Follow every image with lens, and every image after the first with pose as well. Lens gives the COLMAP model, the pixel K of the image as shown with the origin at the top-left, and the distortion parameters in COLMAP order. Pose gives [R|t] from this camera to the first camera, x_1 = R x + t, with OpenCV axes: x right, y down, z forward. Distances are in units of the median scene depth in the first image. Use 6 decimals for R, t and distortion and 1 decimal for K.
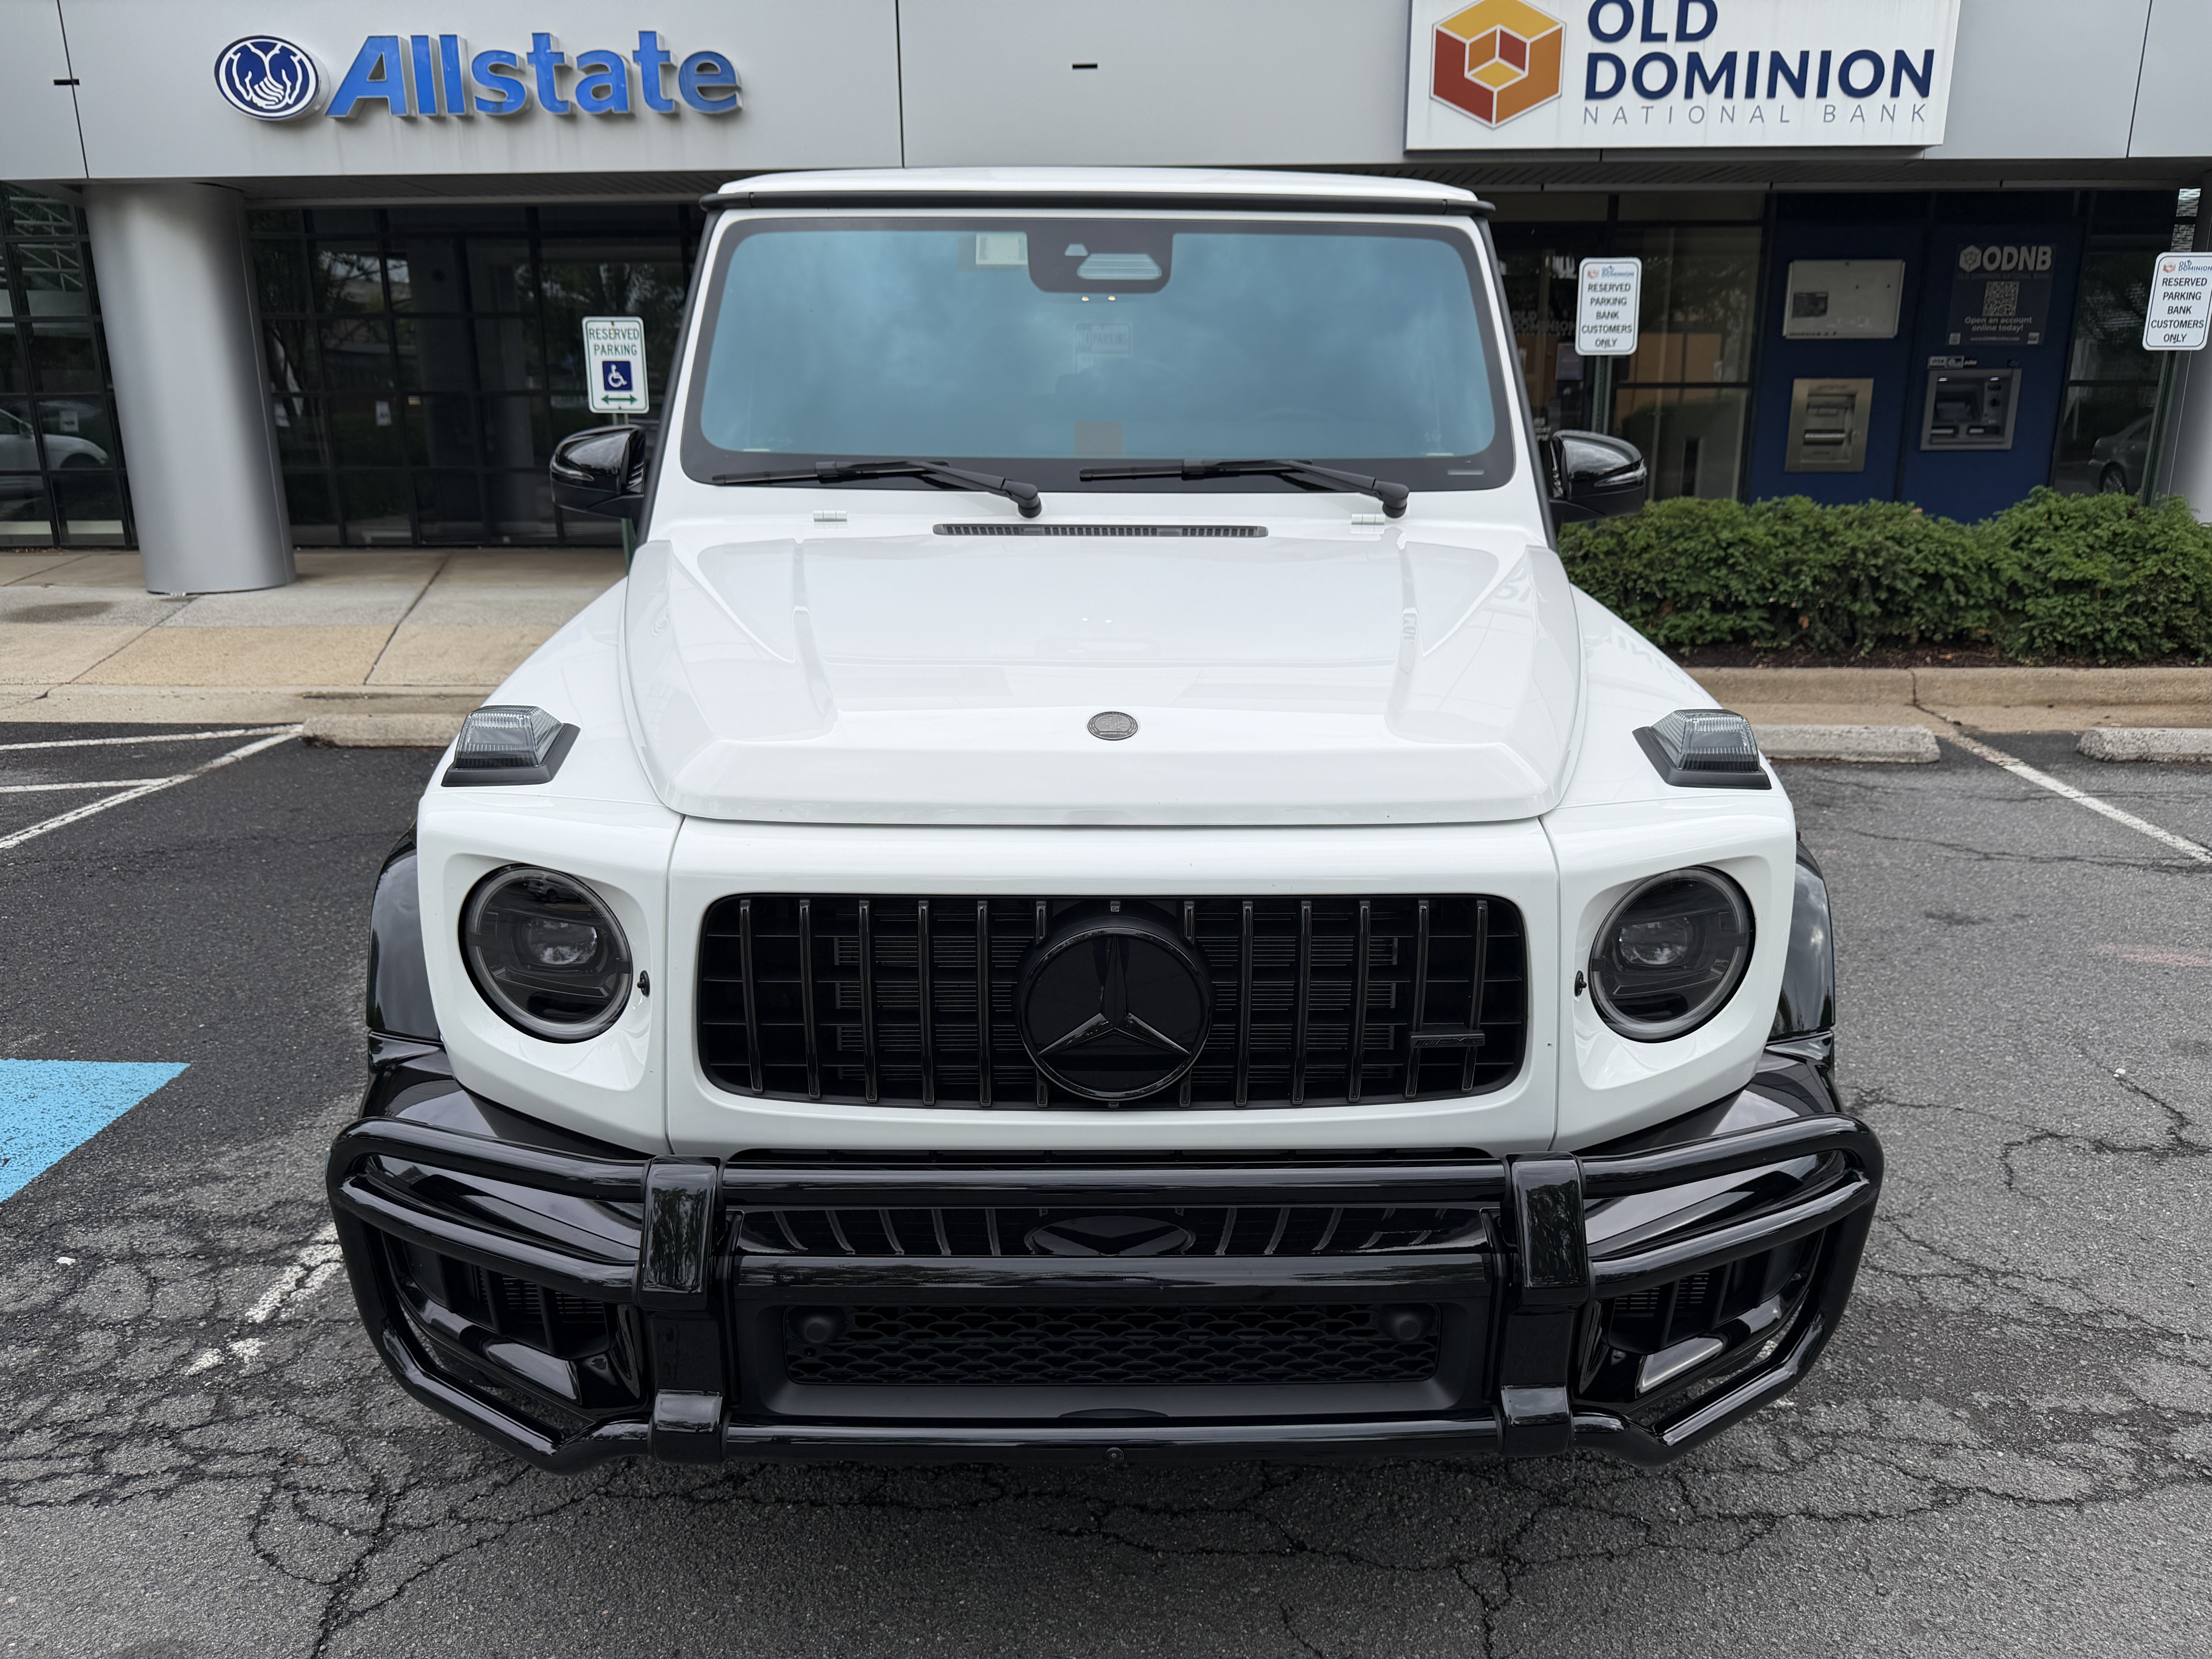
lens RADIAL K [[1576.4, 0, 1106.0], [0, 1576.4, 829.5], [0, 0, 1]] dist [-0.010197, -0.000517]
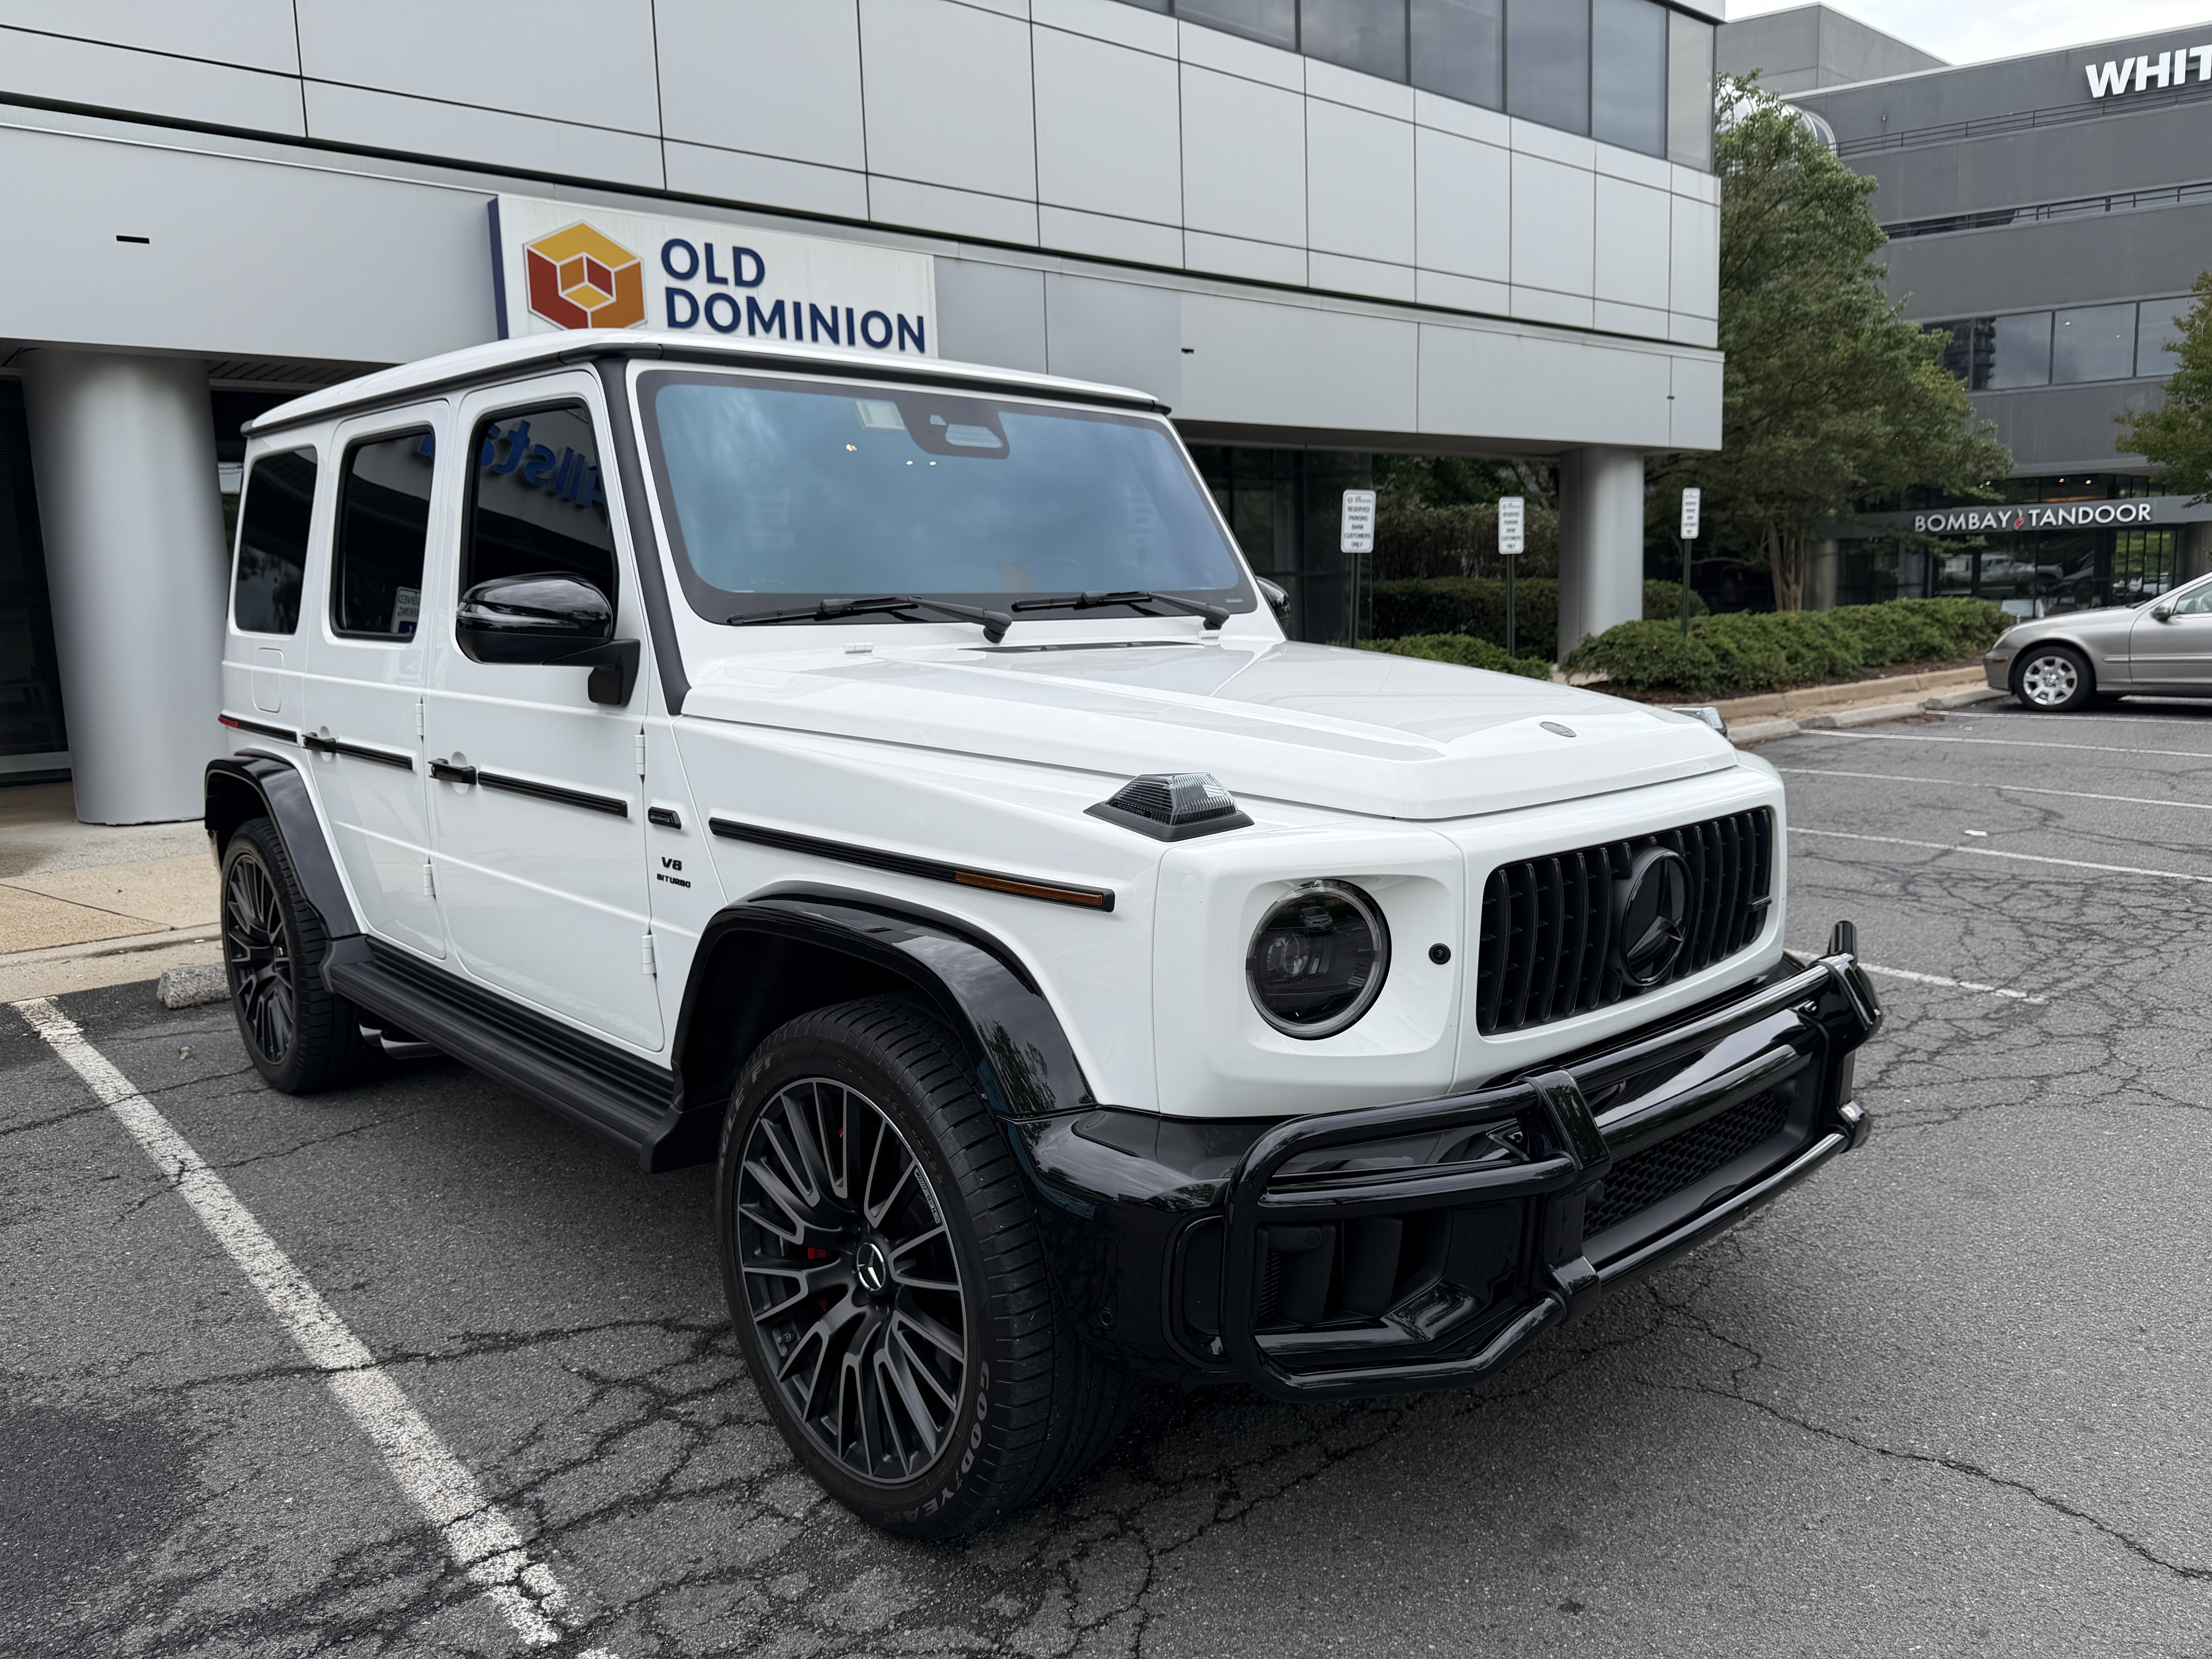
lens RADIAL K [[1572.0, 0, 1102.8], [0, 1572.0, 818.9], [0, 0, 1]] dist [0.021269, -0.028398]
pose [[0.739358, -0.112025, 0.663928, -0.719115], [0.203728, 0.977061, -0.062014, 0.009123], [-0.641751, 0.181111, 0.745221, 0.126213]]
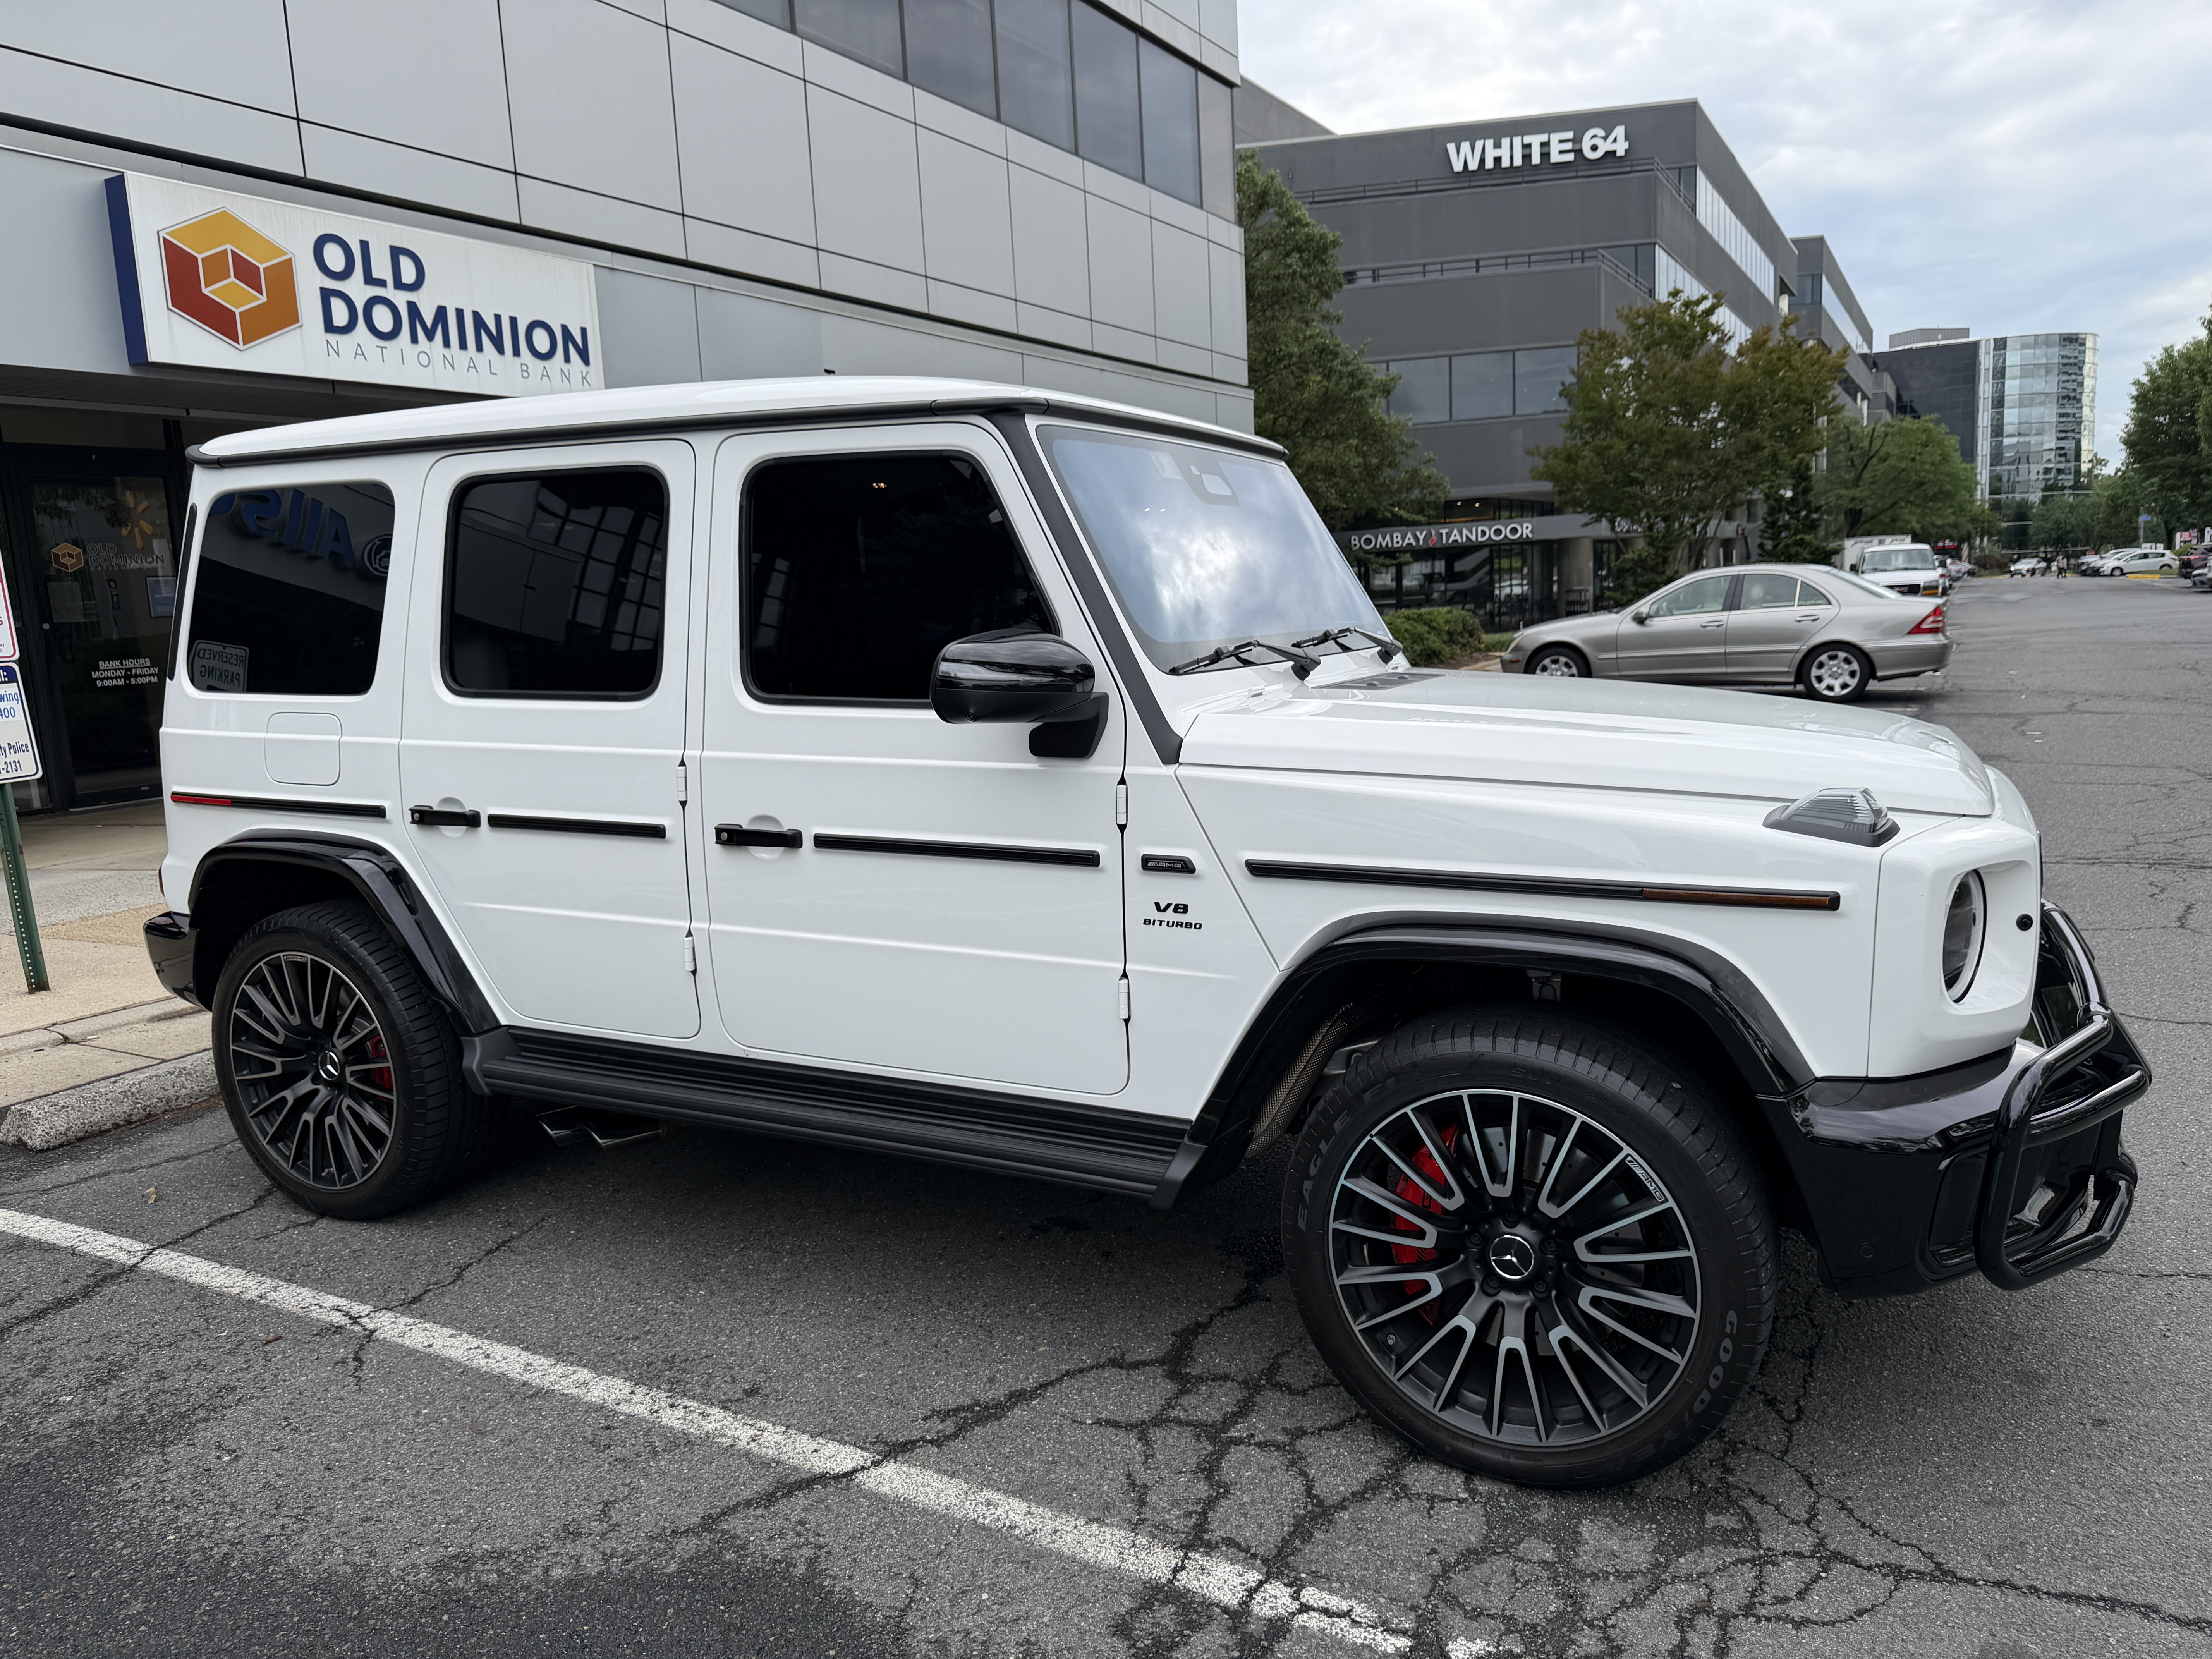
lens RADIAL K [[1571.5, 0, 1109.4], [0, 1571.5, 827.6], [0, 0, 1]] dist [0.018211, -0.030185]
pose [[0.456753, -0.150631, 0.876748, -1.131543], [0.278071, 0.960349, 0.020129, -0.149934], [-0.845016, 0.234605, 0.480529, 0.548051]]
